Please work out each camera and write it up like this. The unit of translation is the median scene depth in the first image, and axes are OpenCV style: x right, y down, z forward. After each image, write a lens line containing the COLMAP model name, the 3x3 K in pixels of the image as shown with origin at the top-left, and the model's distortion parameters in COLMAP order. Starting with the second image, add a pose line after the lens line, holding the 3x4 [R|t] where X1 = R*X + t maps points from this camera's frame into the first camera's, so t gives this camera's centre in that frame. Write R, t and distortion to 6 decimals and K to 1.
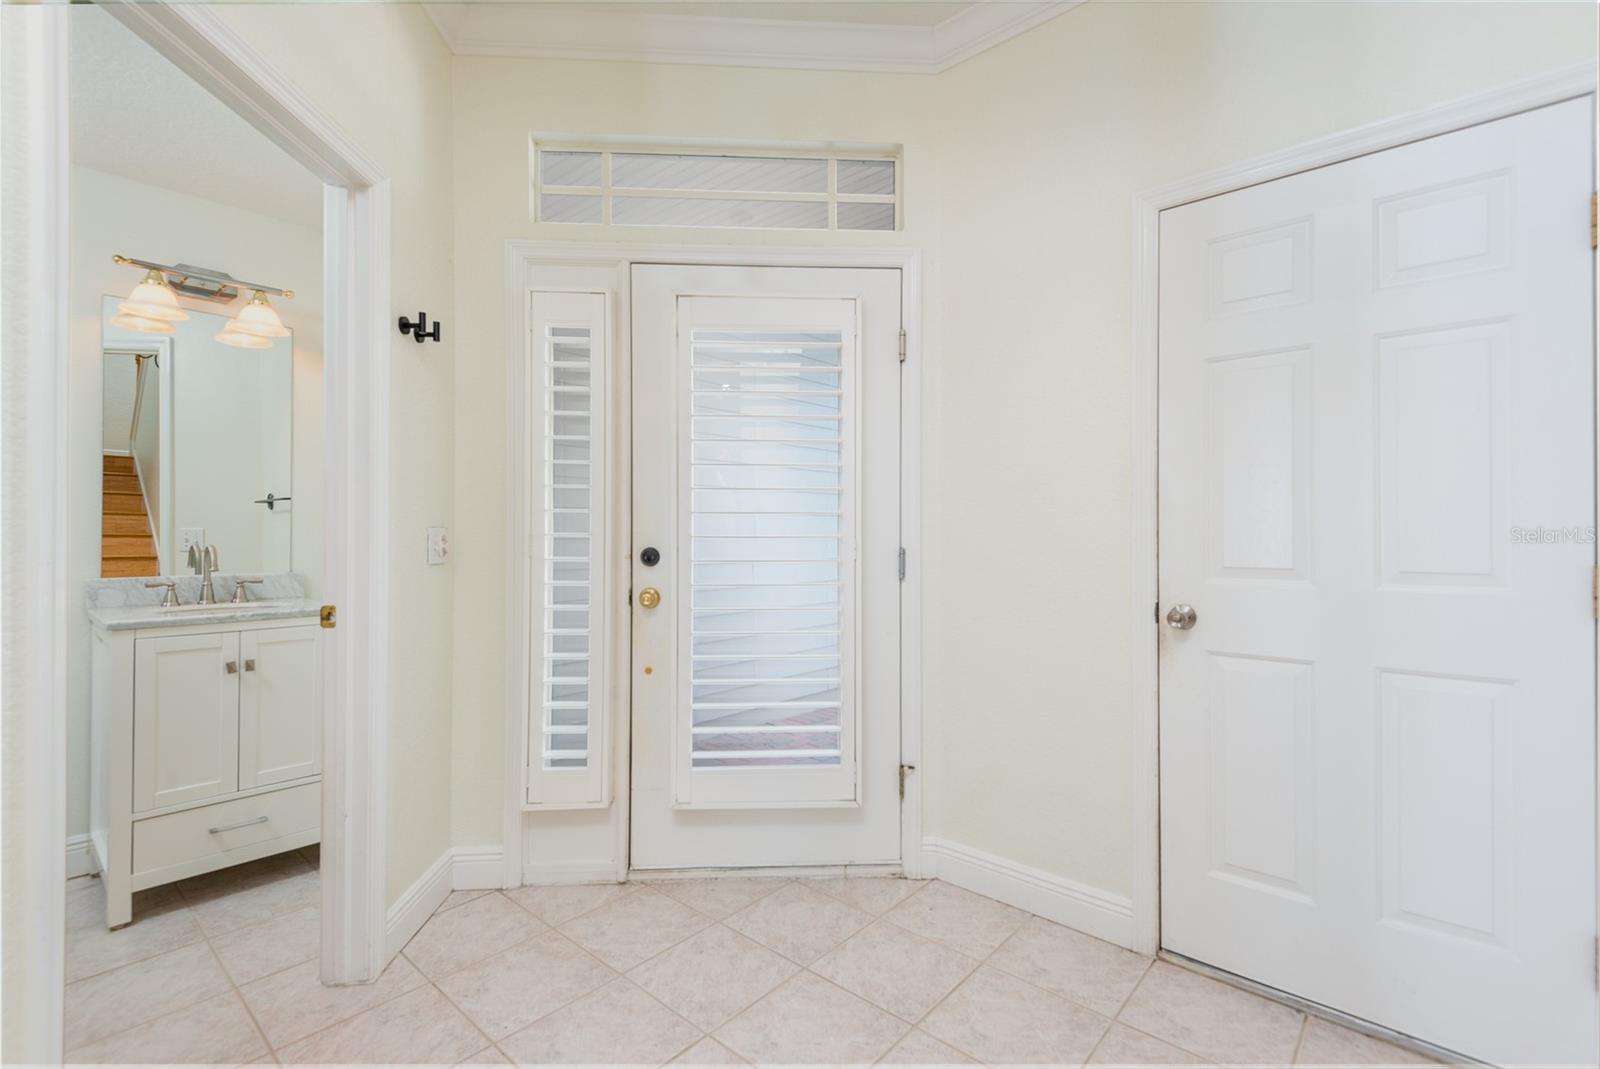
lens RADIAL K [[715.7, 0, 785.9], [0, 715.7, 526.2], [0, 0, 1]] dist [0.001316, -0.000079]
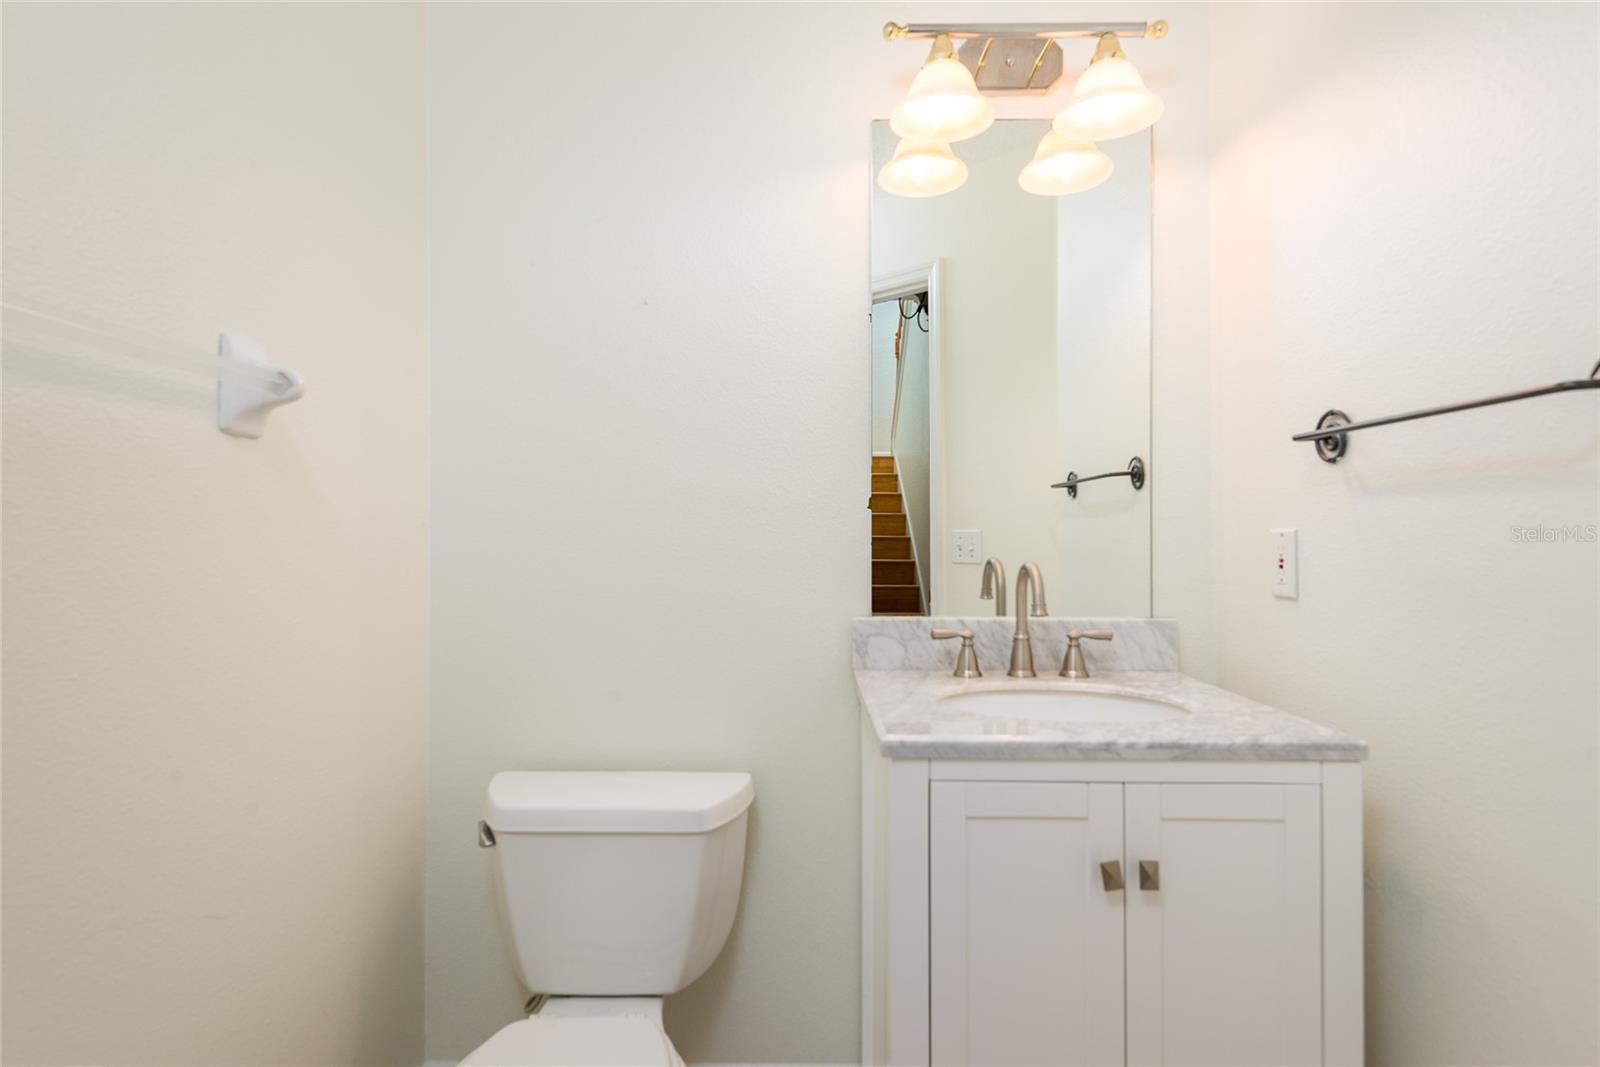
lens RADIAL K [[875.1, 0, 797.8], [0, 875.1, 532.1], [0, 0, 1]] dist [0.003597, 0.000132]
pose [[0.663673, -0.003194, -0.748016, -0.450560], [0.007622, 0.999968, 0.002493, 0.002745], [0.747984, -0.007356, 0.663676, 0.470167]]
